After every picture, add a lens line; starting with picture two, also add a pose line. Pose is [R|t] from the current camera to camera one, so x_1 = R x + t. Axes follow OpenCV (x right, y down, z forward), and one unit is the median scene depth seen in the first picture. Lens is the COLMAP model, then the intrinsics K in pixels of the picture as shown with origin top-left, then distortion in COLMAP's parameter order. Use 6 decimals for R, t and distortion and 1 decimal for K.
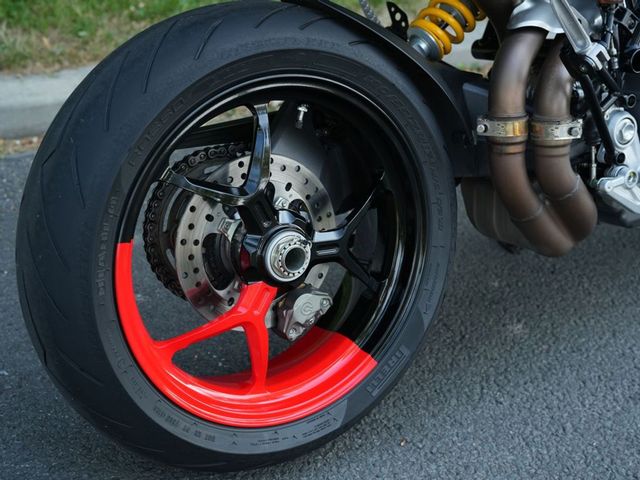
lens RADIAL K [[988.1, 0, 325.0], [0, 988.1, 239.8], [0, 0, 1]] dist [-0.090978, 0.929684]
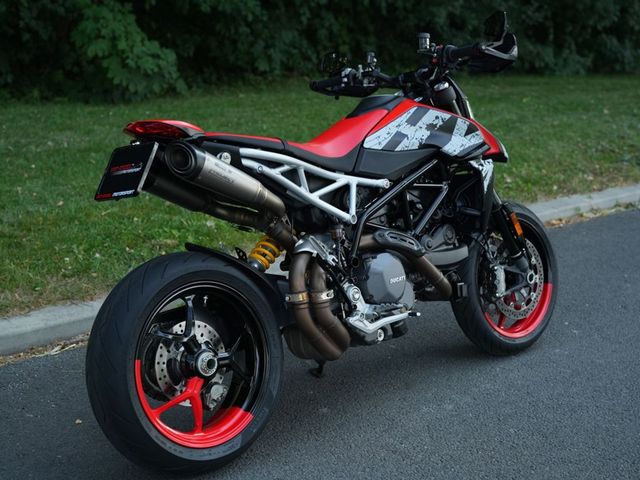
lens RADIAL K [[988.1, 0, 325.0], [0, 988.1, 239.8], [0, 0, 1]] dist [-0.090978, 0.929684]
pose [[0.978315, -0.100747, 0.180969, -0.140549], [0.142164, 0.962040, -0.232956, 0.279128], [-0.150630, 0.253631, 0.955501, -1.116221]]
